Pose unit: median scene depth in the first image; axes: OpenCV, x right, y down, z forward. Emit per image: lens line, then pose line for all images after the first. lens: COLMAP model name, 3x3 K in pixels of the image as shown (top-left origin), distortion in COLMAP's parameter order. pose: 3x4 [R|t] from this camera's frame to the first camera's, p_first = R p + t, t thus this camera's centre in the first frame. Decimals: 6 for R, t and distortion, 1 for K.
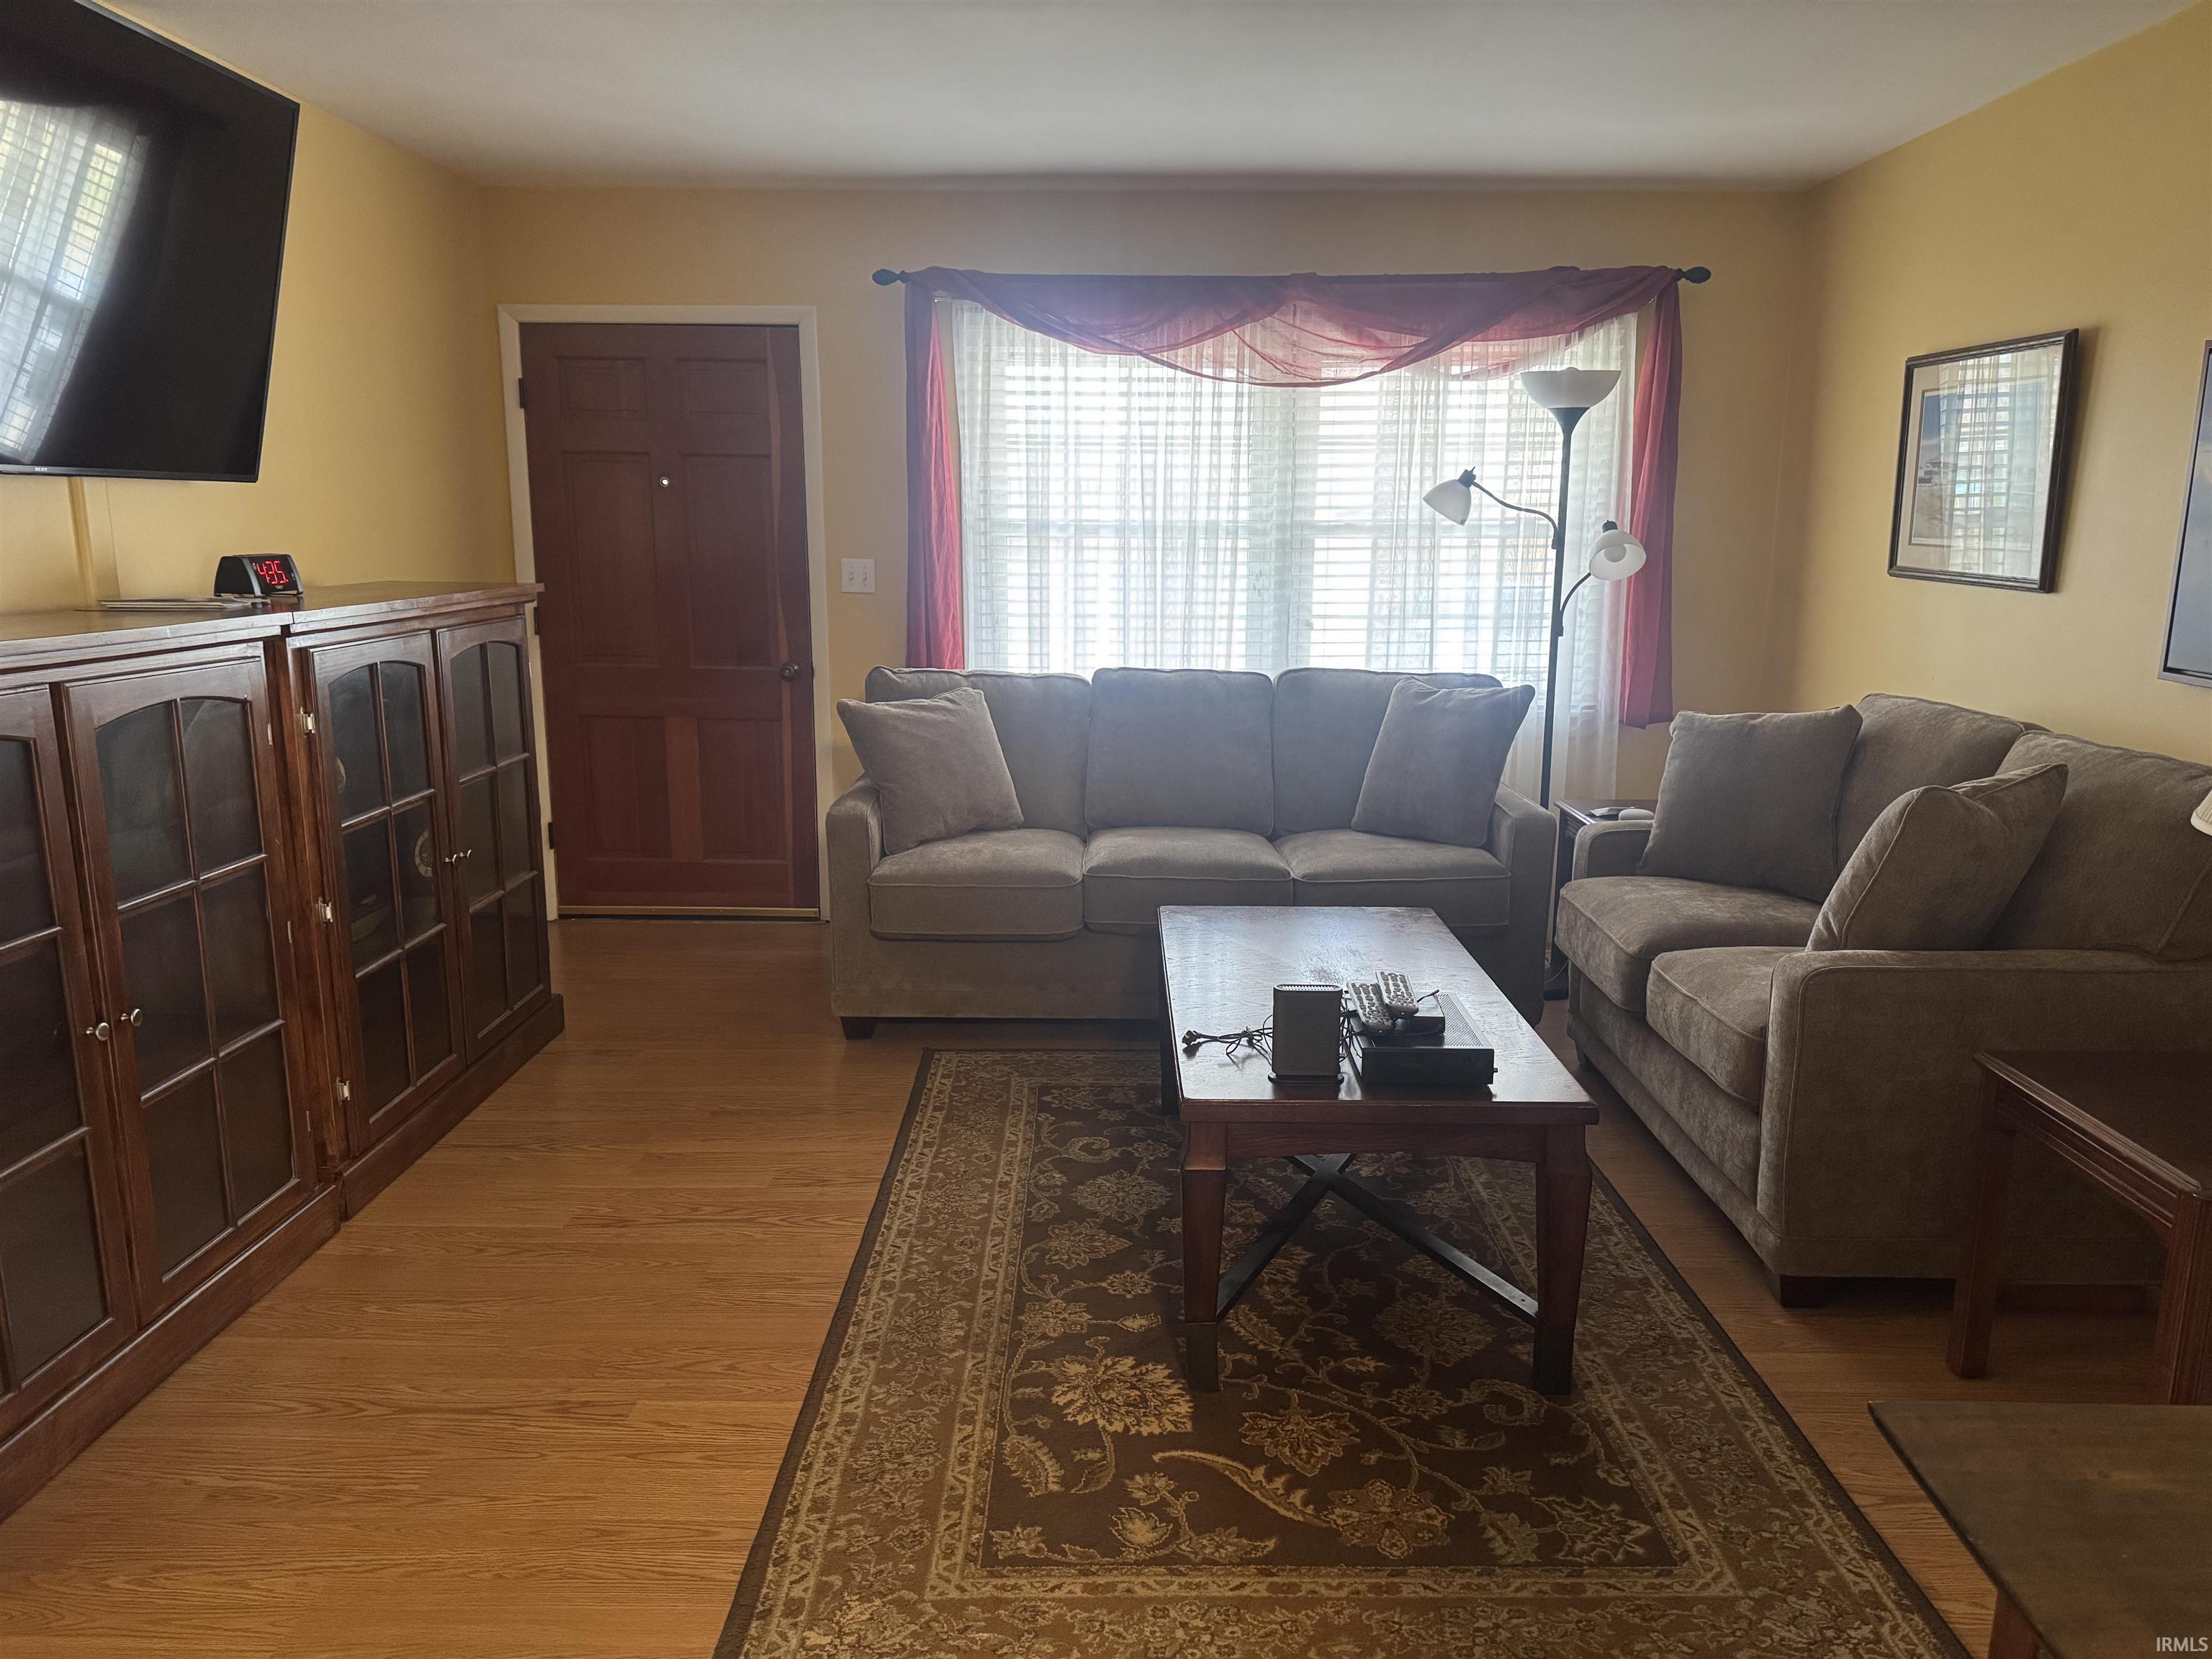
lens RADIAL K [[1538.5, 0, 1106.4], [0, 1538.5, 831.0], [0, 0, 1]] dist [0.018078, -0.023870]
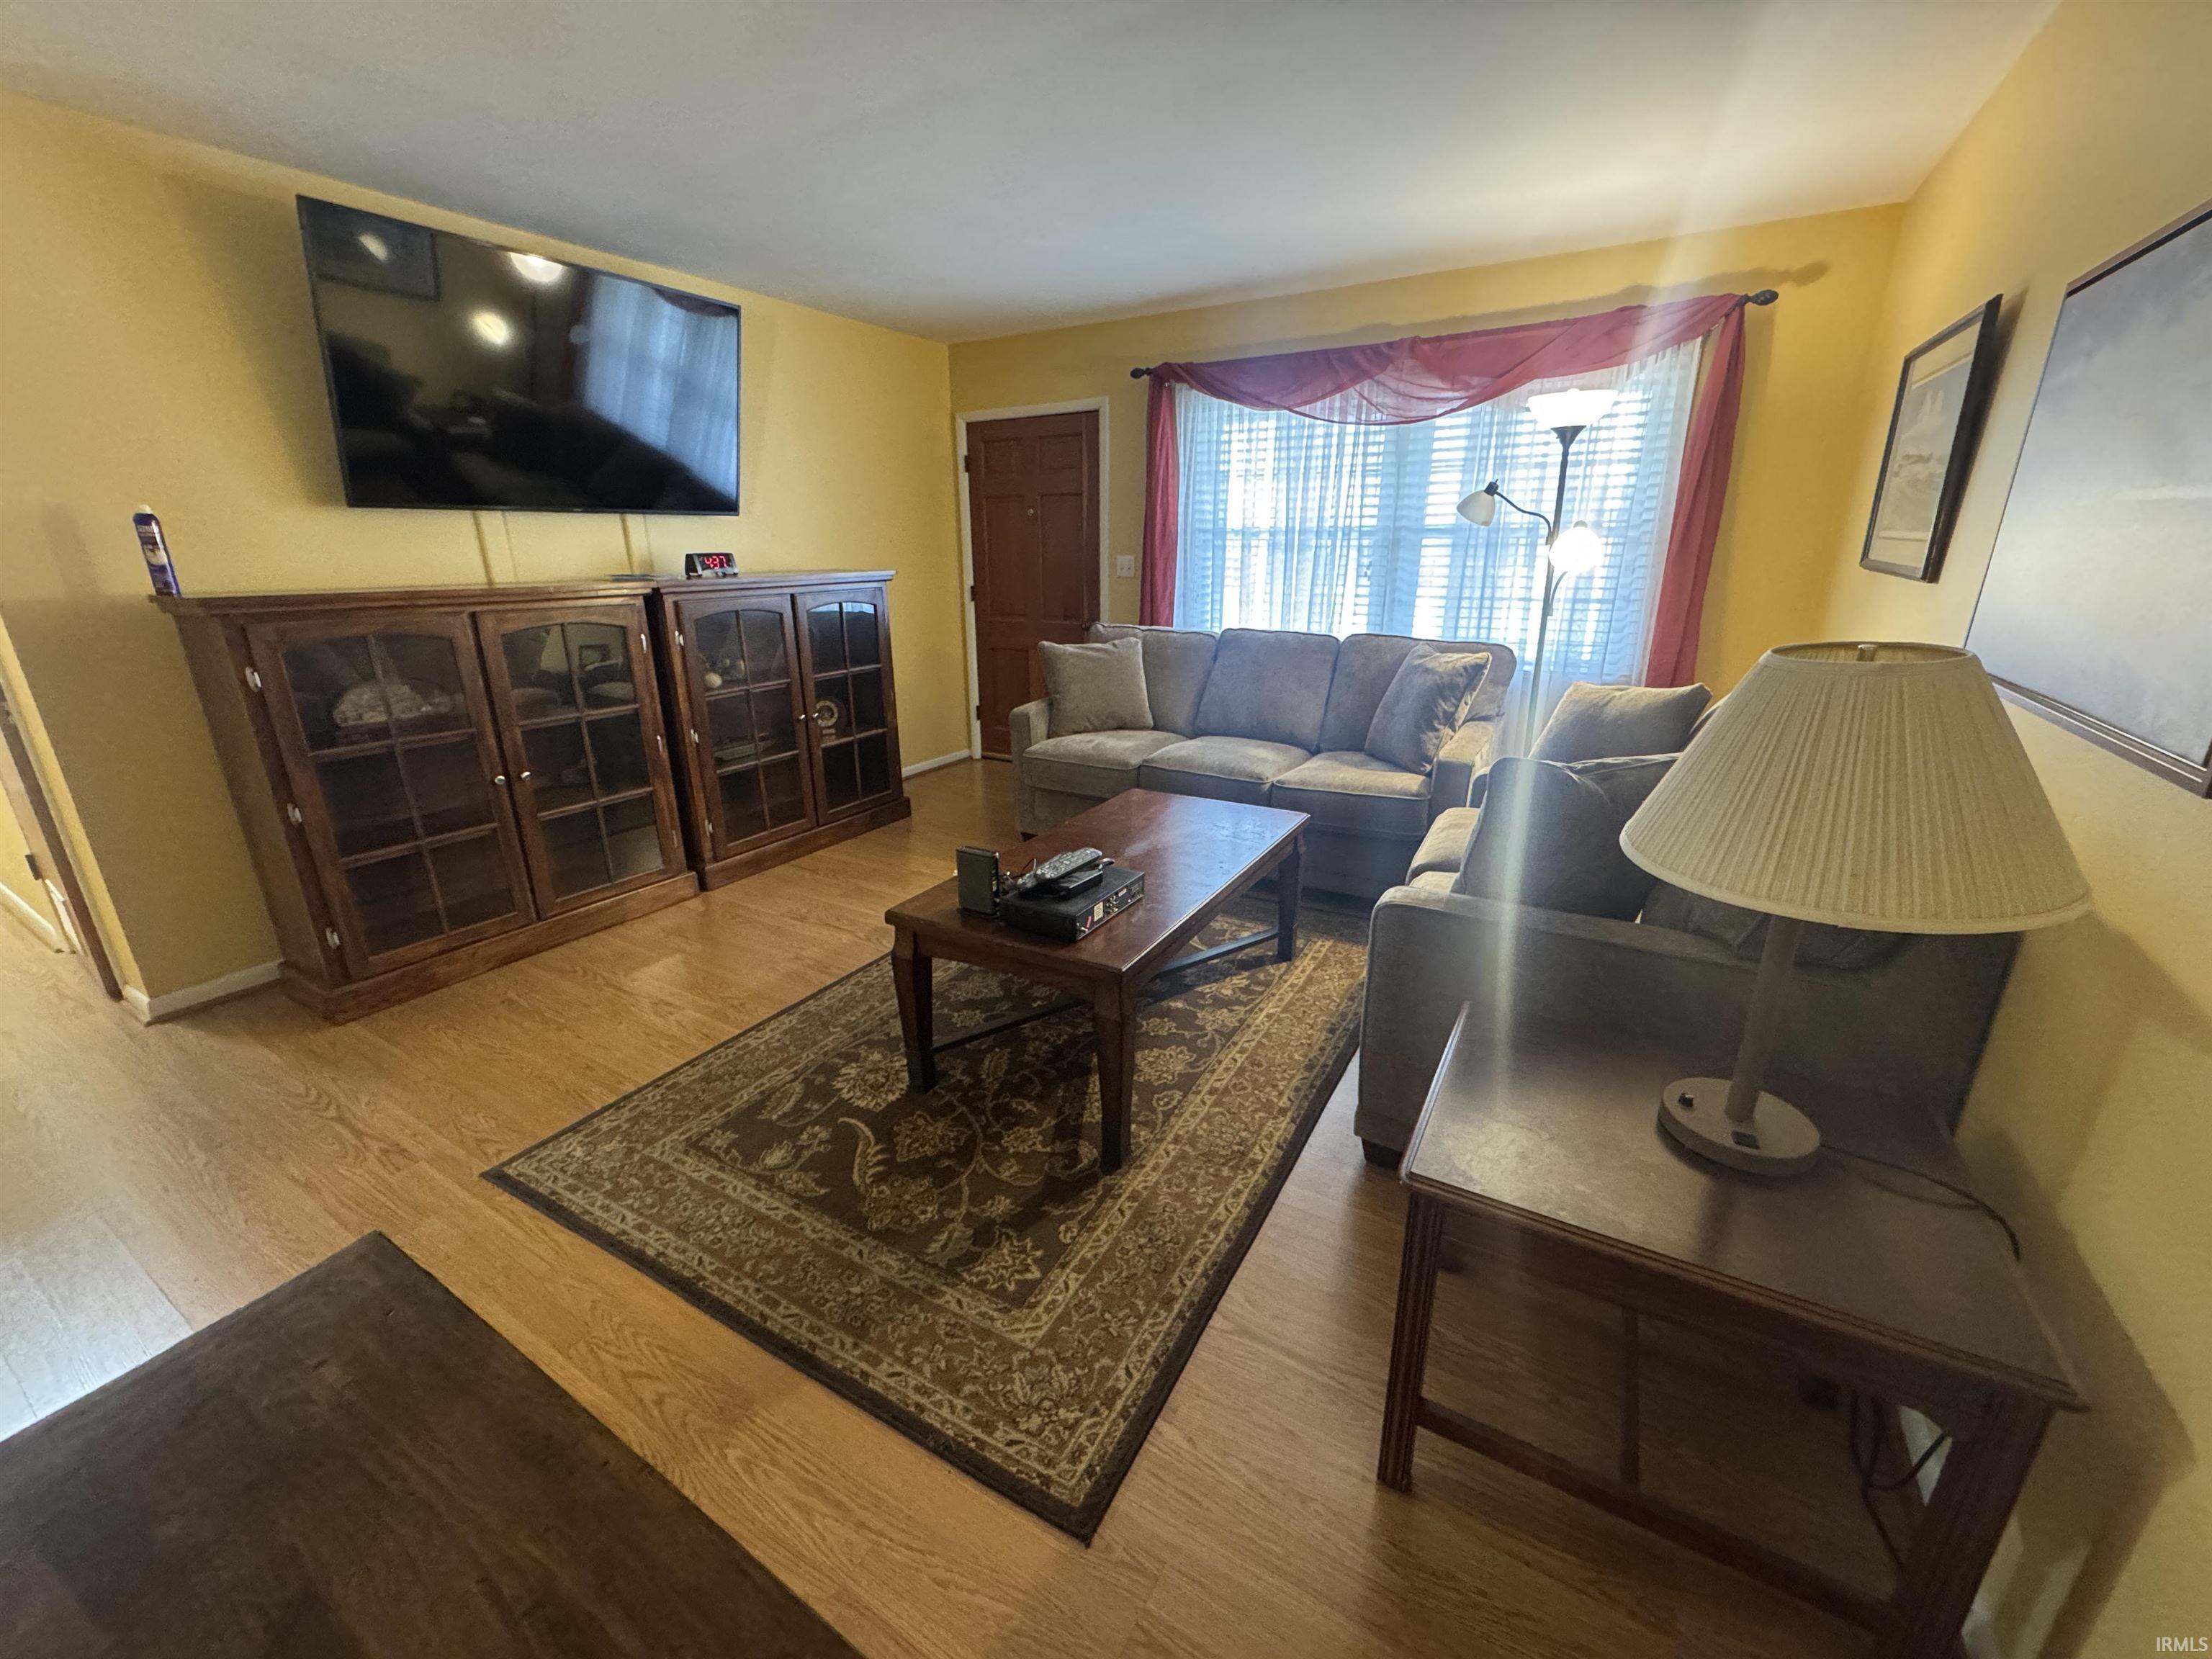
lens RADIAL K [[875.7, 0, 1104.4], [0, 875.7, 823.1], [0, 0, 1]] dist [-0.011607, 0.000199]
pose [[0.865984, 0.139655, -0.480176, 0.361130], [-0.085063, 0.987357, 0.133755, -0.024179], [0.492784, -0.074985, 0.866915, 0.200112]]
